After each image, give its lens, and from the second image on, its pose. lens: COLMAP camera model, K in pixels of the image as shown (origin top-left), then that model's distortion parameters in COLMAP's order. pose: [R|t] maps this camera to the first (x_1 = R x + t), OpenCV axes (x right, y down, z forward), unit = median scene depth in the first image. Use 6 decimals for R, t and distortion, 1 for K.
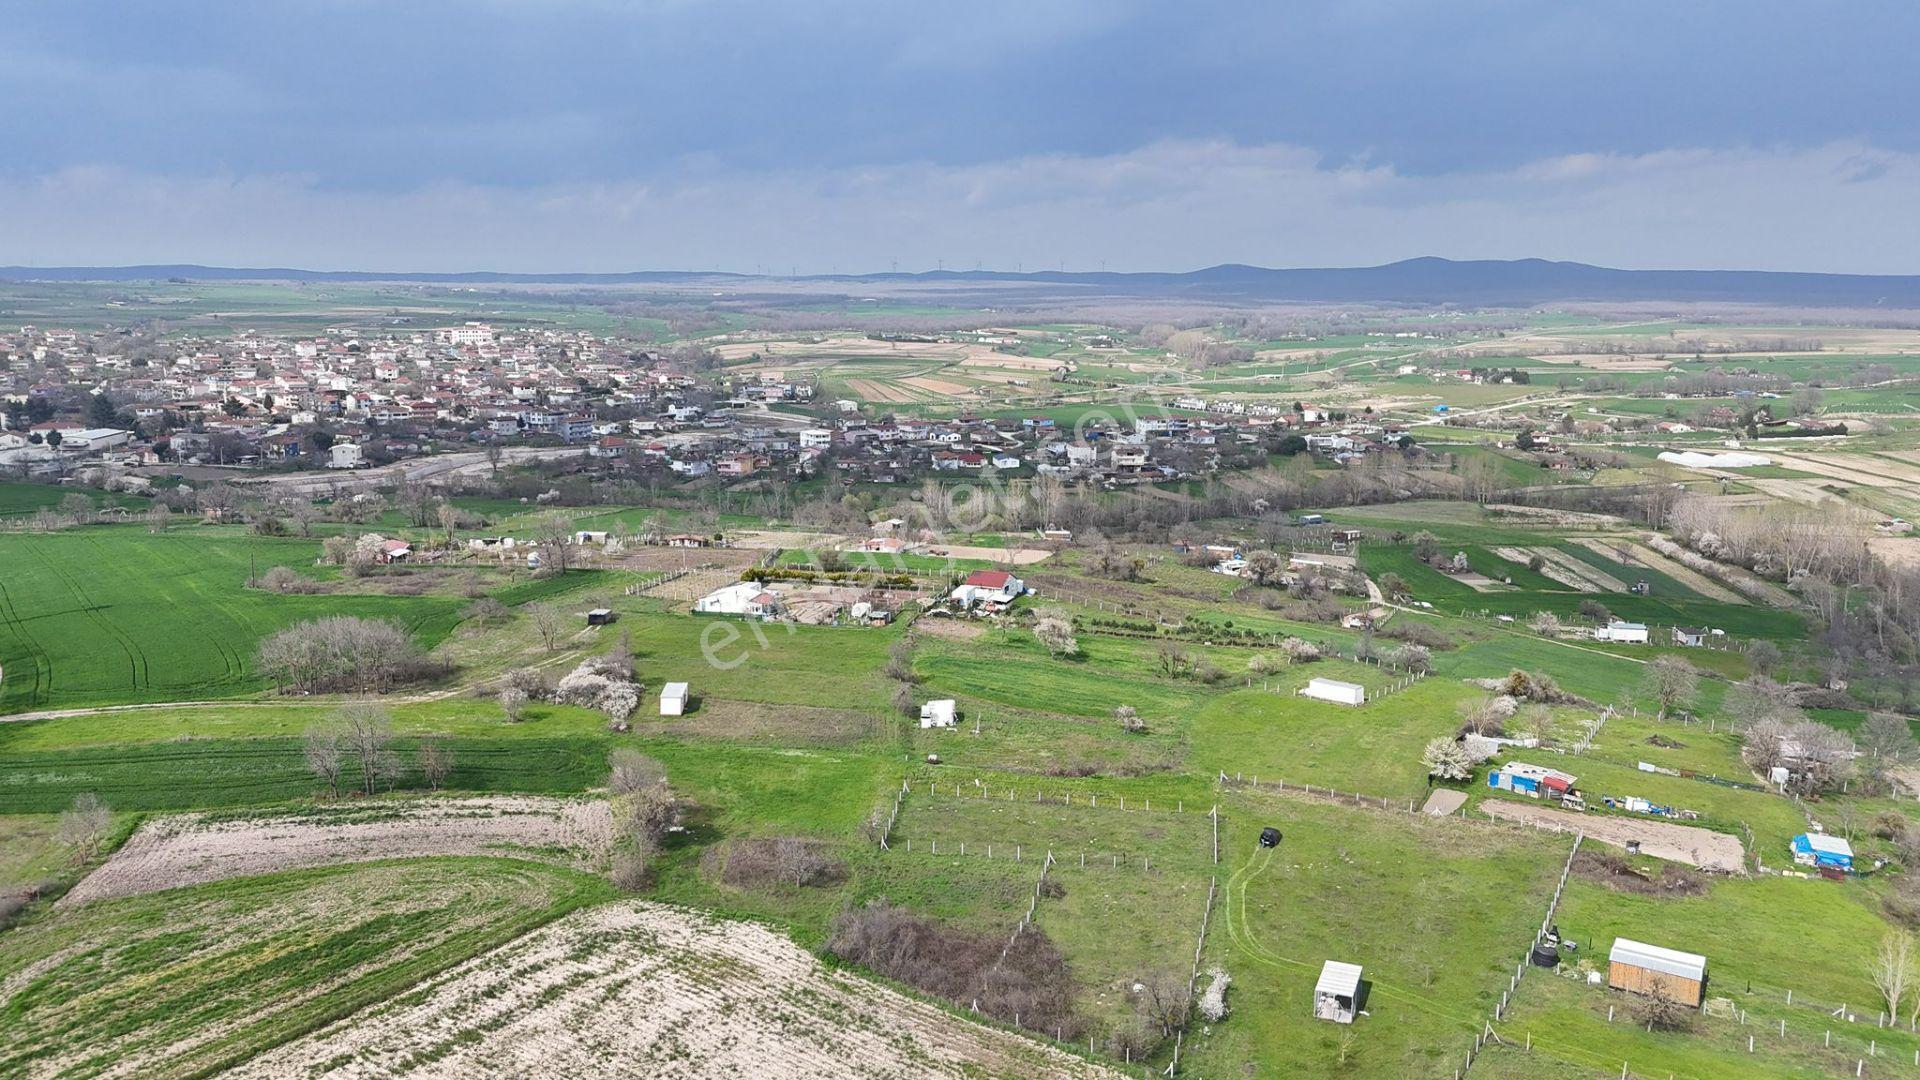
lens RADIAL K [[1401.0, 0, 961.9], [0, 1401.0, 549.7], [0, 0, 1]] dist [0.067745, -0.064781]
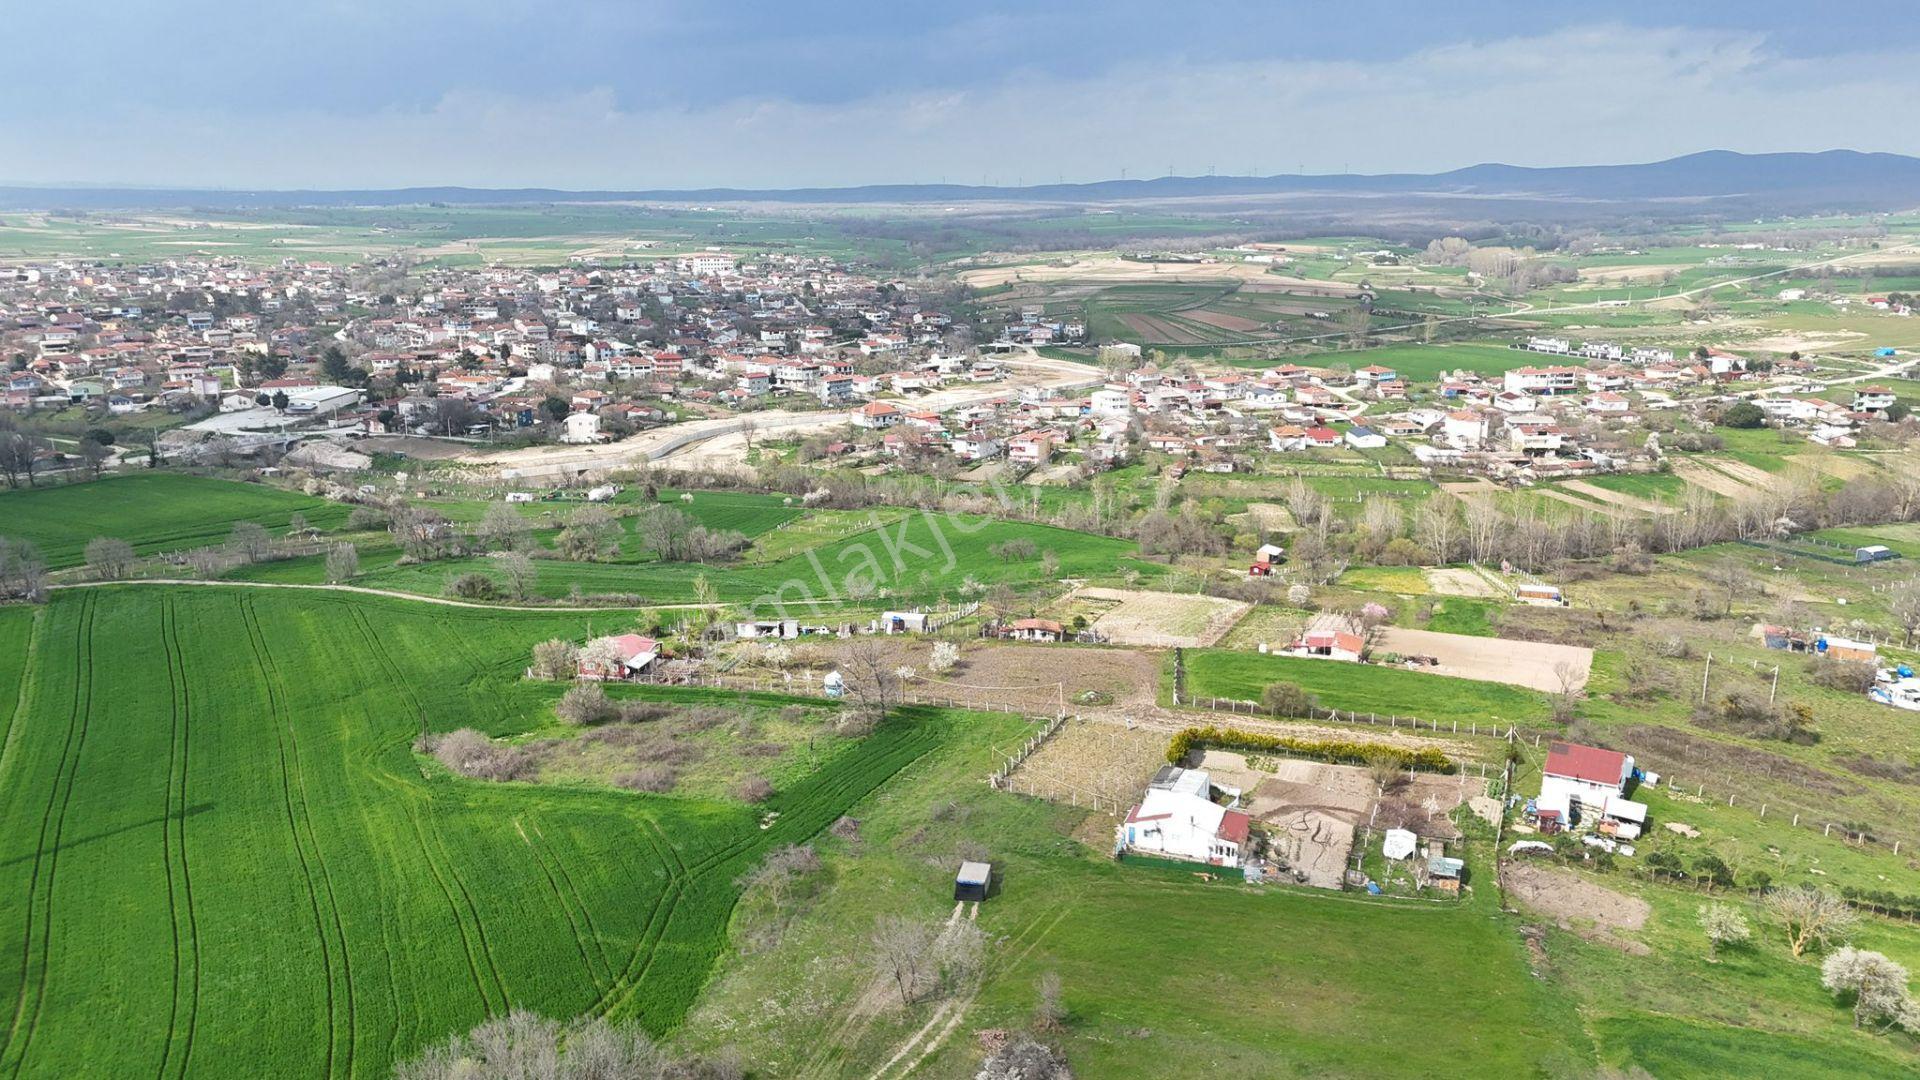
lens RADIAL K [[1402.1, 0, 962.3], [0, 1402.1, 536.0], [0, 0, 1]] dist [0.086854, -0.092179]
pose [[0.987870, 0.020206, -0.153964, -0.133343], [-0.012211, 0.998536, 0.052700, -0.091196], [0.154803, -0.050181, 0.986670, 0.337206]]
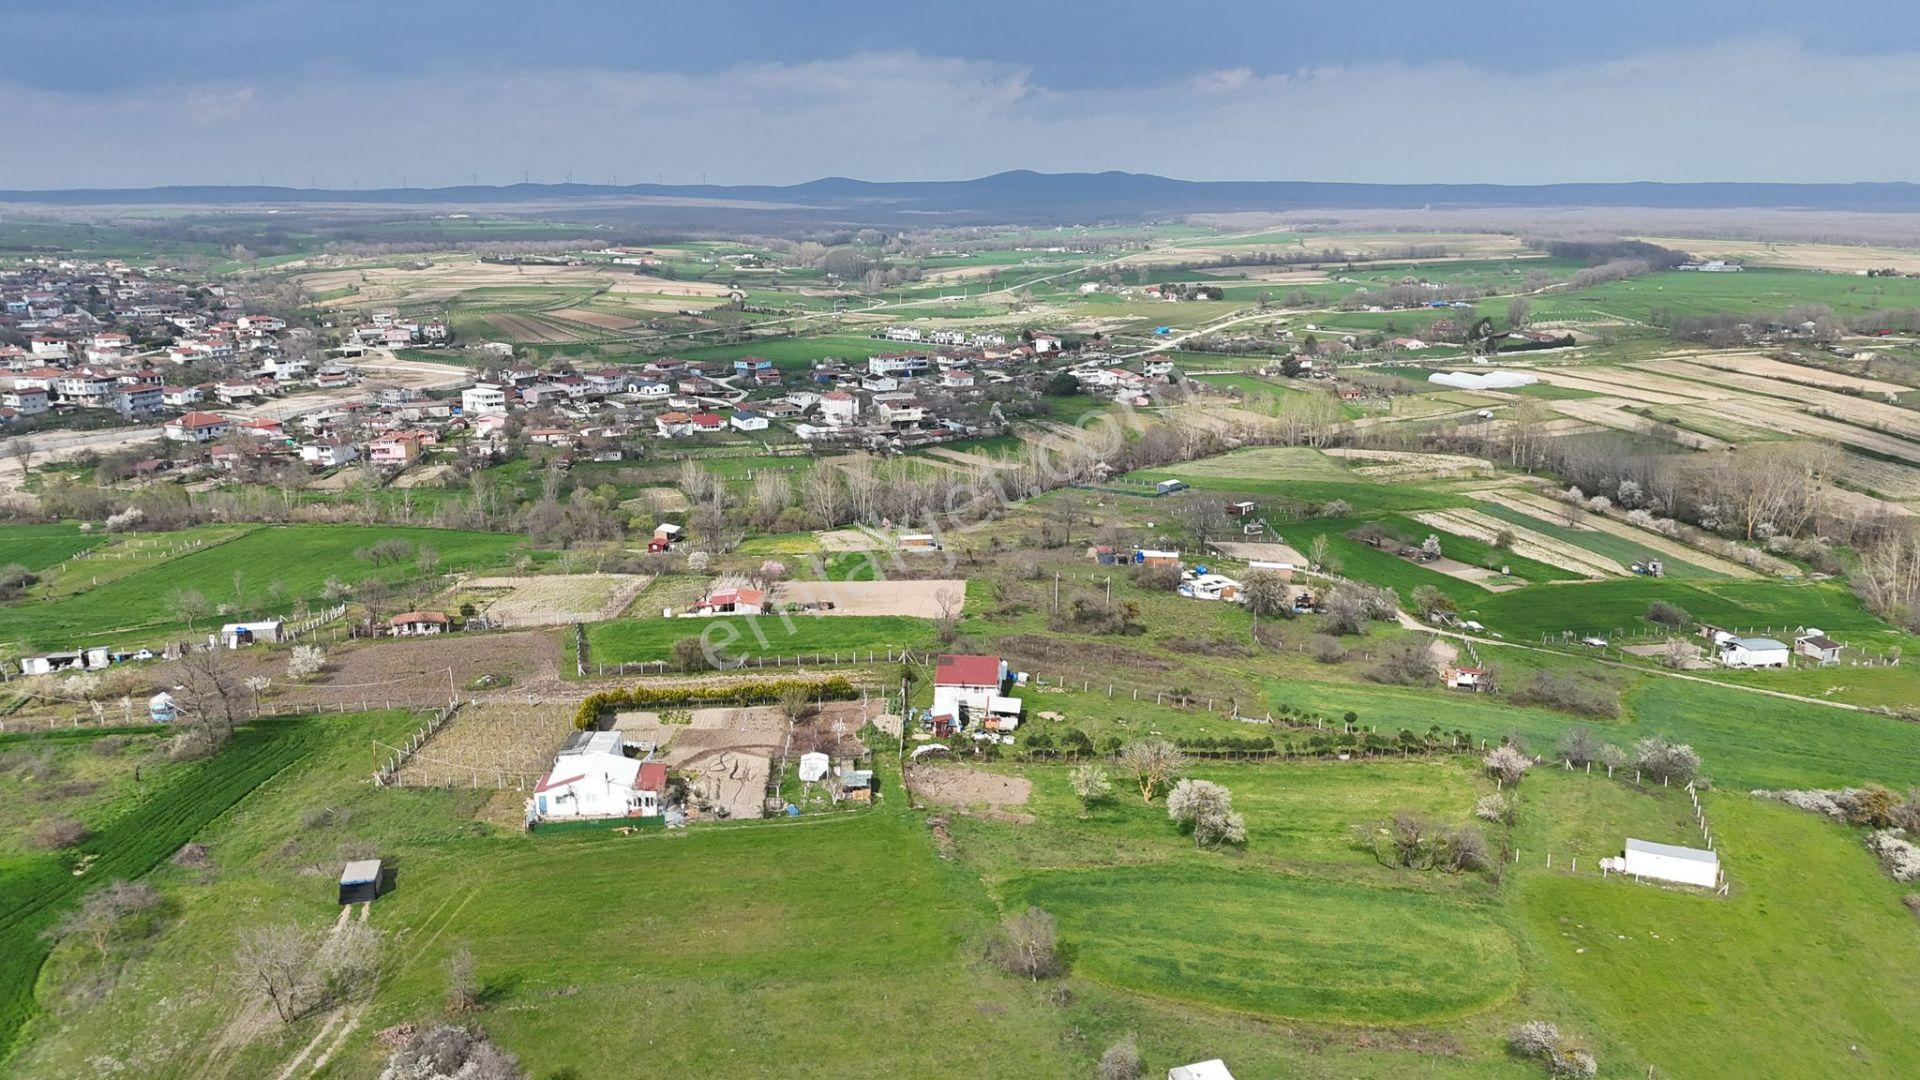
lens RADIAL K [[1402.1, 0, 962.3], [0, 1402.1, 536.0], [0, 0, 1]] dist [0.086854, -0.092179]
pose [[0.961976, -0.073604, 0.263029, -0.132019], [0.060762, 0.996544, 0.056639, -0.068442], [-0.266289, -0.038503, 0.963124, 0.345940]]
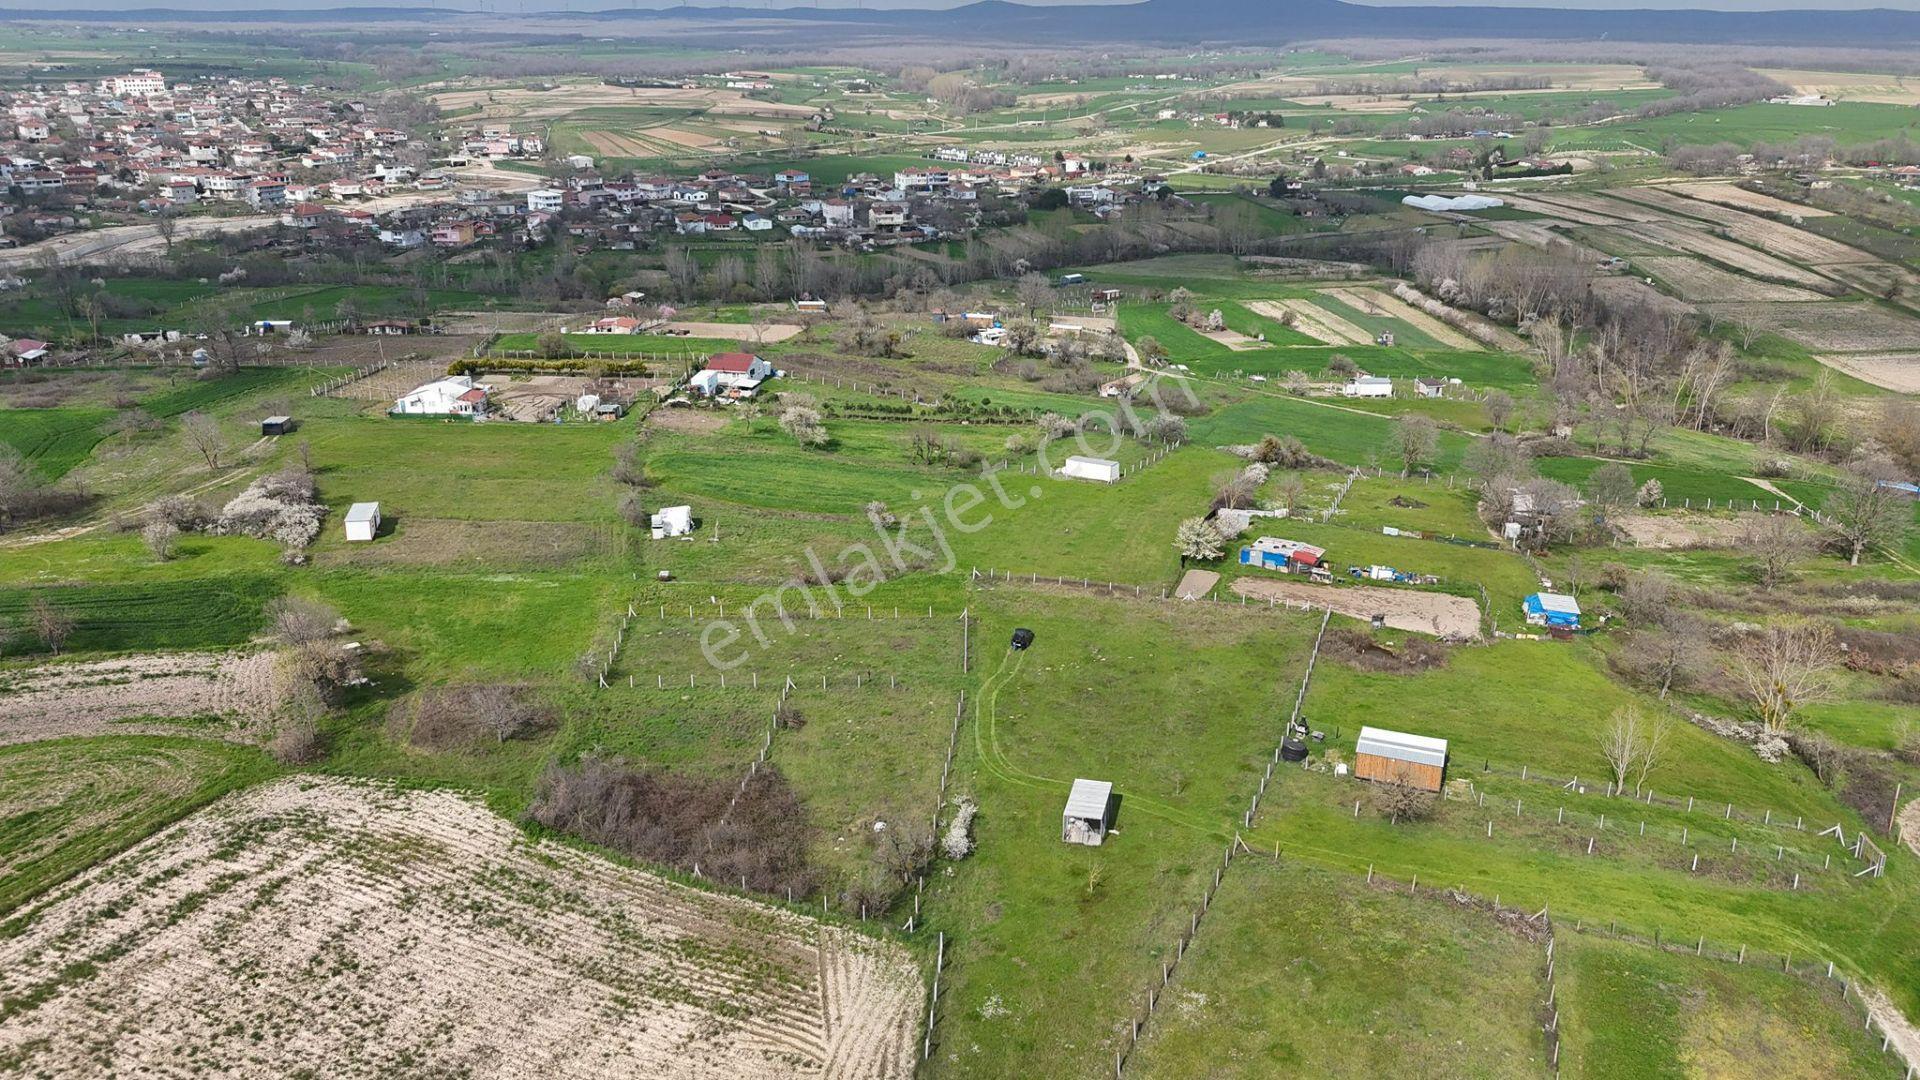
lens RADIAL K [[1401.0, 0, 961.9], [0, 1401.0, 549.7], [0, 0, 1]] dist [0.067745, -0.064781]
pose [[0.986383, -0.061670, 0.152464, 0.018256], [0.034919, 0.984429, 0.172279, -0.009929], [-0.160715, -0.164609, 0.973178, 0.045553]]
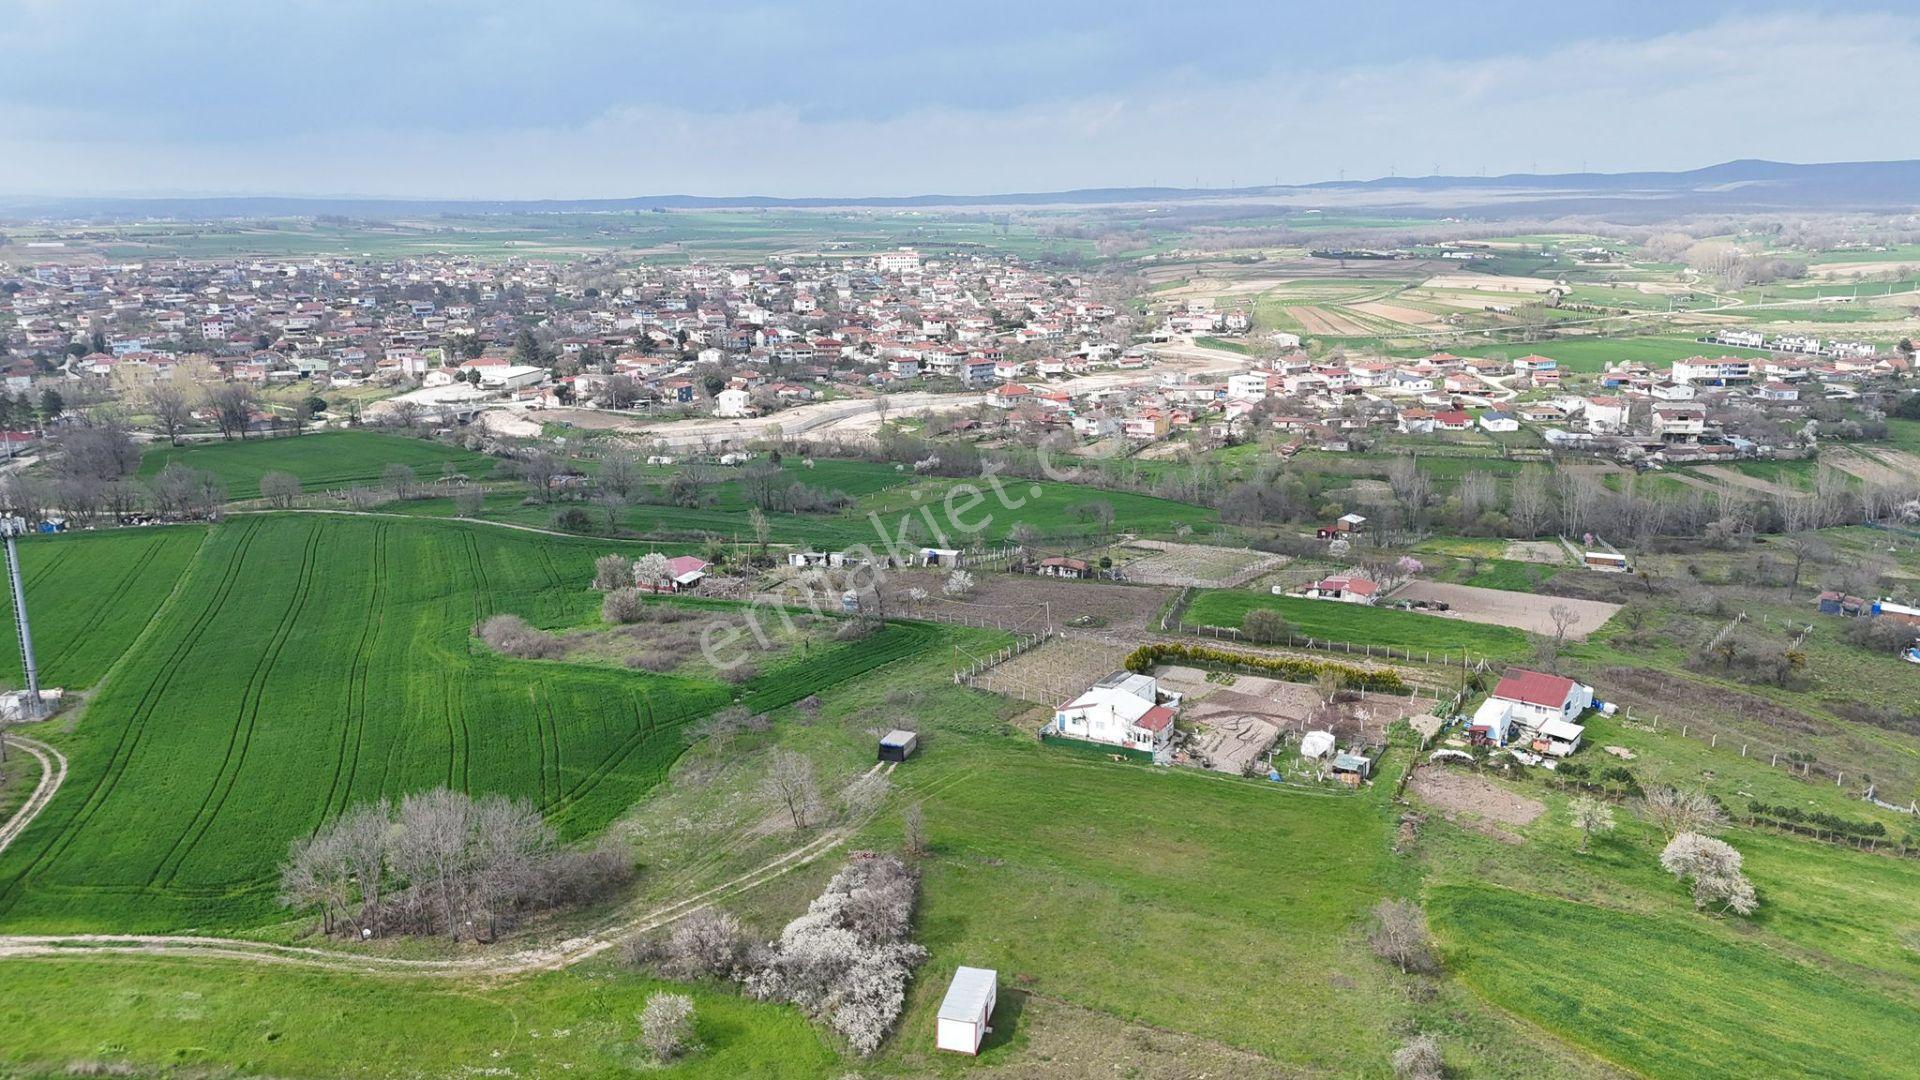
lens RADIAL K [[1402.1, 0, 962.3], [0, 1402.1, 536.0], [0, 0, 1]] dist [0.086854, -0.092179]
pose [[0.954980, 0.046731, -0.292967, -0.036207], [-0.032784, 0.998091, 0.052339, -0.061200], [0.294854, -0.040378, 0.954689, 0.307612]]
